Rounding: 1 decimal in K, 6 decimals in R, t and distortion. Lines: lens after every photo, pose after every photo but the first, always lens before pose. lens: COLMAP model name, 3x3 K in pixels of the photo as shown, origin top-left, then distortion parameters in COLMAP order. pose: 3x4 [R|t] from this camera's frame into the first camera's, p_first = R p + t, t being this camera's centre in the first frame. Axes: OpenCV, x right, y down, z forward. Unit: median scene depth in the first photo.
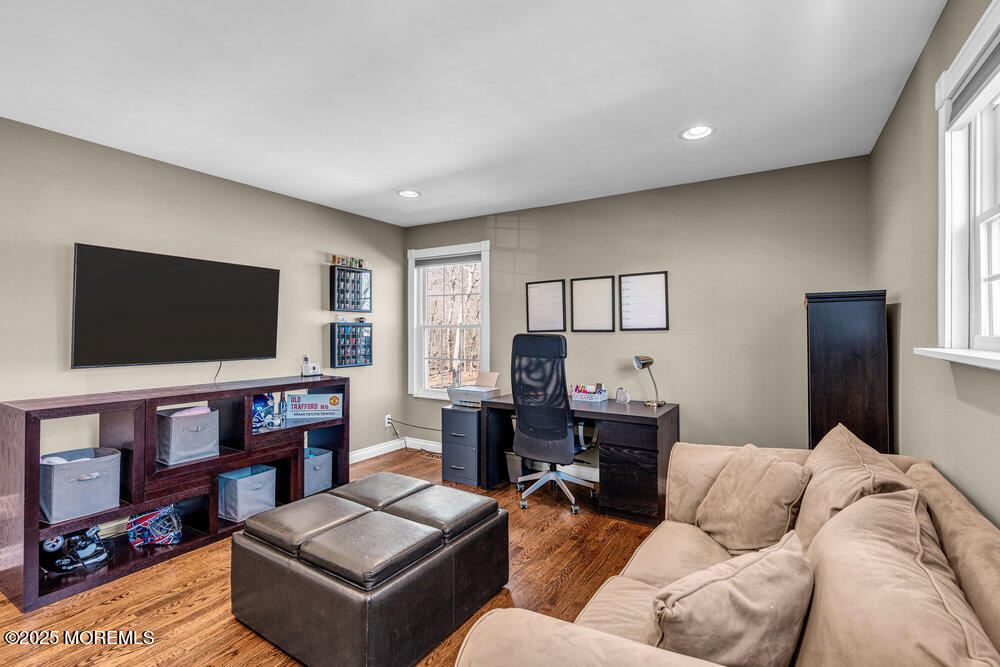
lens RADIAL K [[451.8, 0, 498.1], [0, 451.8, 330.2], [0, 0, 1]] dist [-0.011154, 0.003397]
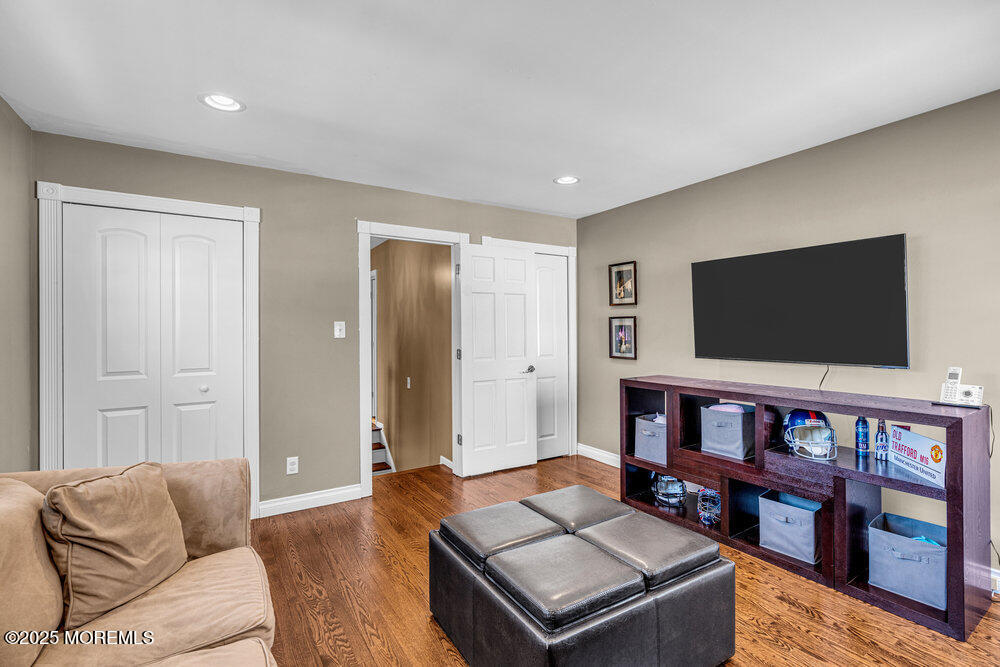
lens RADIAL K [[451.8, 0, 496.8], [0, 451.8, 334.7], [0, 0, 1]] dist [-0.011154, 0.003397]
pose [[-0.443520, -0.004695, -0.896252, 0.336922], [0.001201, 0.999982, -0.005832, 0.015614], [0.896264, -0.003663, -0.443507, 0.730949]]
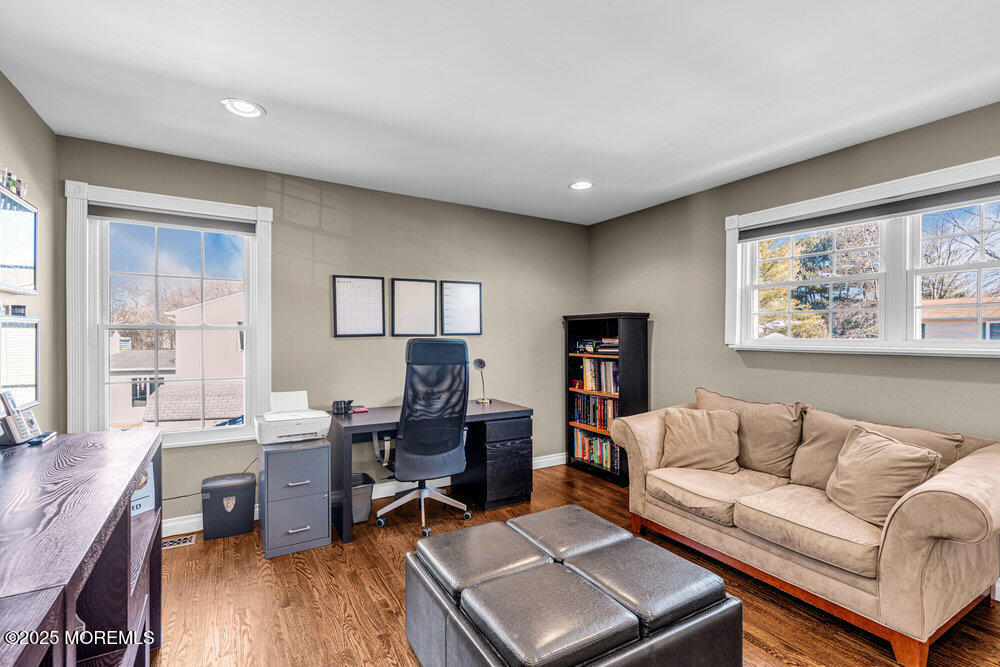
lens RADIAL K [[451.8, 0, 499.4], [0, 451.8, 337.1], [0, 0, 1]] dist [-0.011154, 0.003397]
pose [[0.453851, -0.001871, 0.891076, -0.584372], [-0.004375, 0.999981, 0.004328, 0.000513], [-0.891067, -0.005863, 0.453834, 0.420090]]
